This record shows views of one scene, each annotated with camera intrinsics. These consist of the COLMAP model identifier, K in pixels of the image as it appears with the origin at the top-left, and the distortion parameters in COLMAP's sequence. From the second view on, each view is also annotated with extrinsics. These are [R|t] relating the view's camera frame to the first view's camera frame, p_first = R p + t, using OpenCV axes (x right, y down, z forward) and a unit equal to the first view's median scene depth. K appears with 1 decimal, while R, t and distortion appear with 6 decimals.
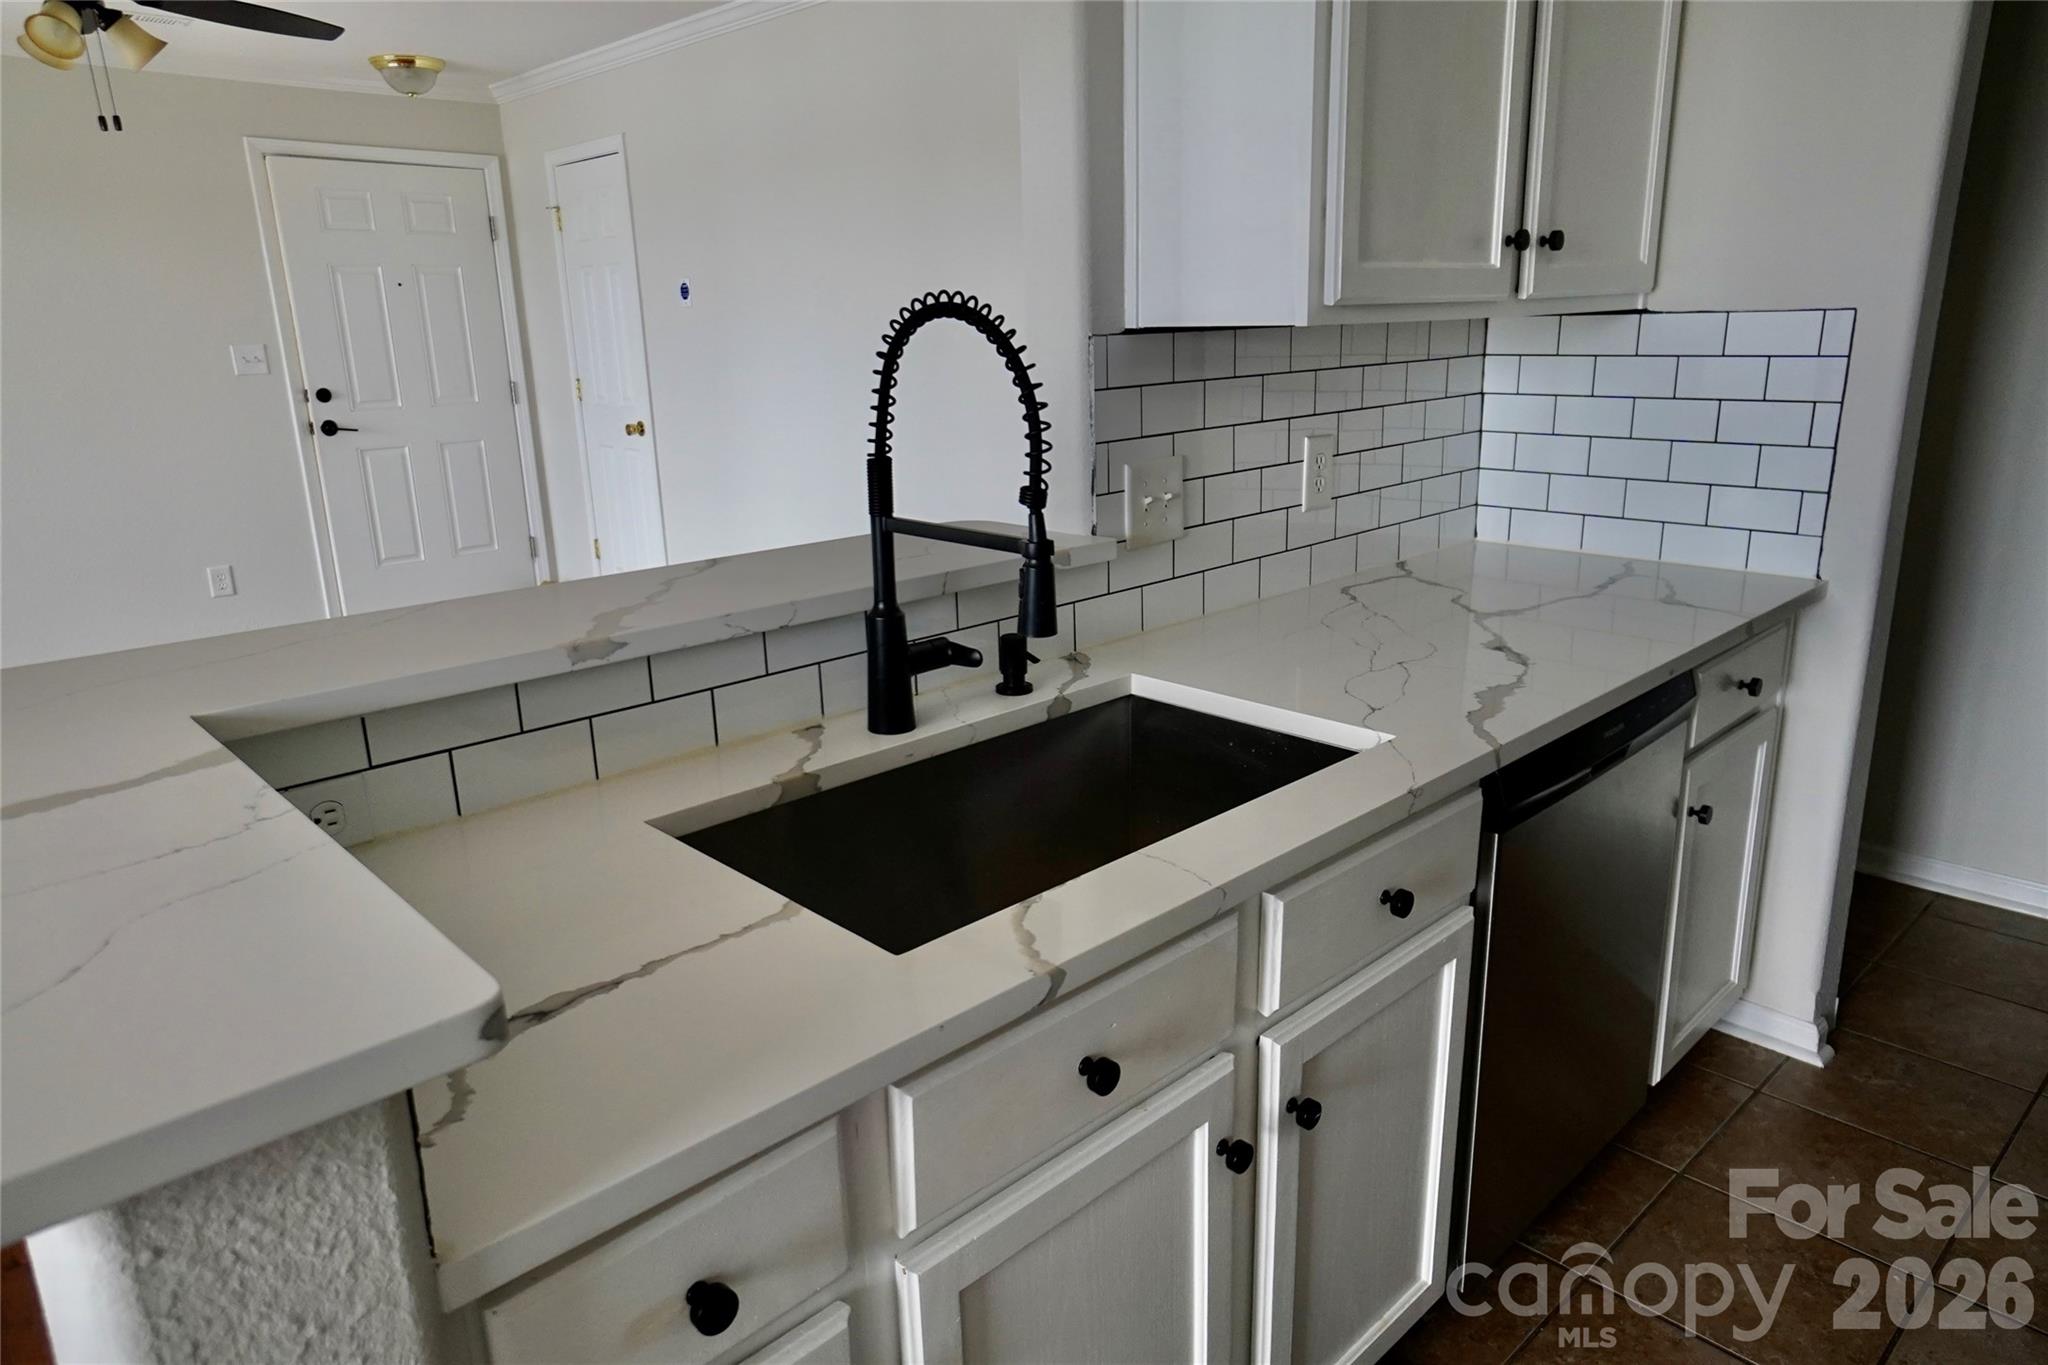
lens RADIAL K [[1305.8, 0, 1024.0], [0, 1305.8, 682.5], [0, 0, 1]] dist [-0.024129, 0.041945]
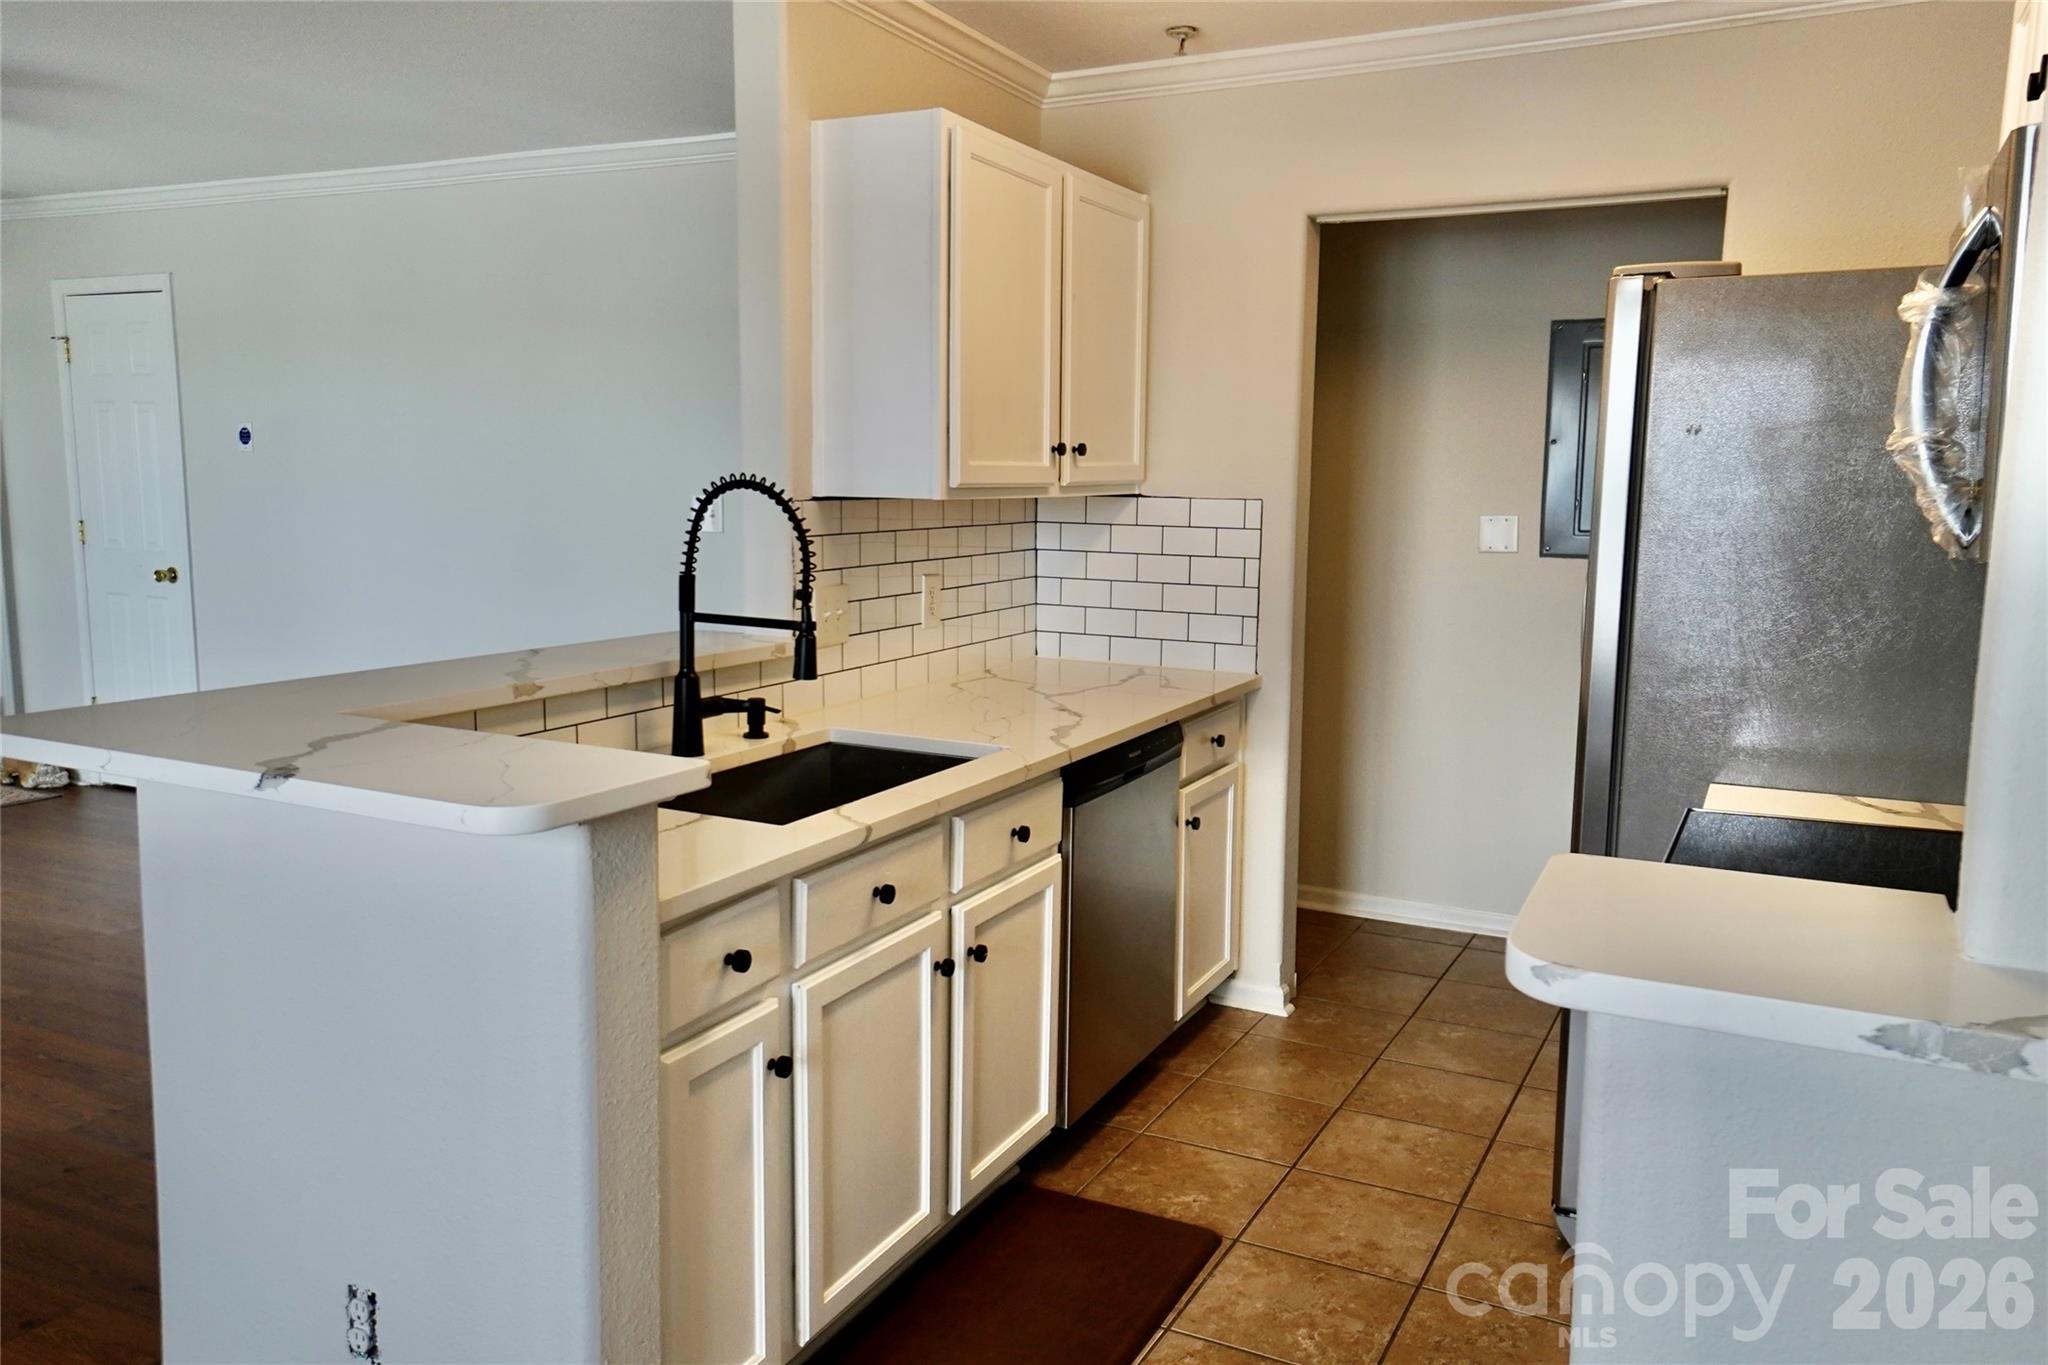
lens RADIAL K [[1500.1, 0, 1024.0], [0, 1500.1, 682.5], [0, 0, 1]] dist [0.002414, 0.004426]
pose [[0.941189, -0.007318, 0.337800, -0.292289], [0.053415, 0.990416, -0.127370, 0.176072], [-0.333630, 0.137923, 0.932560, -0.674898]]
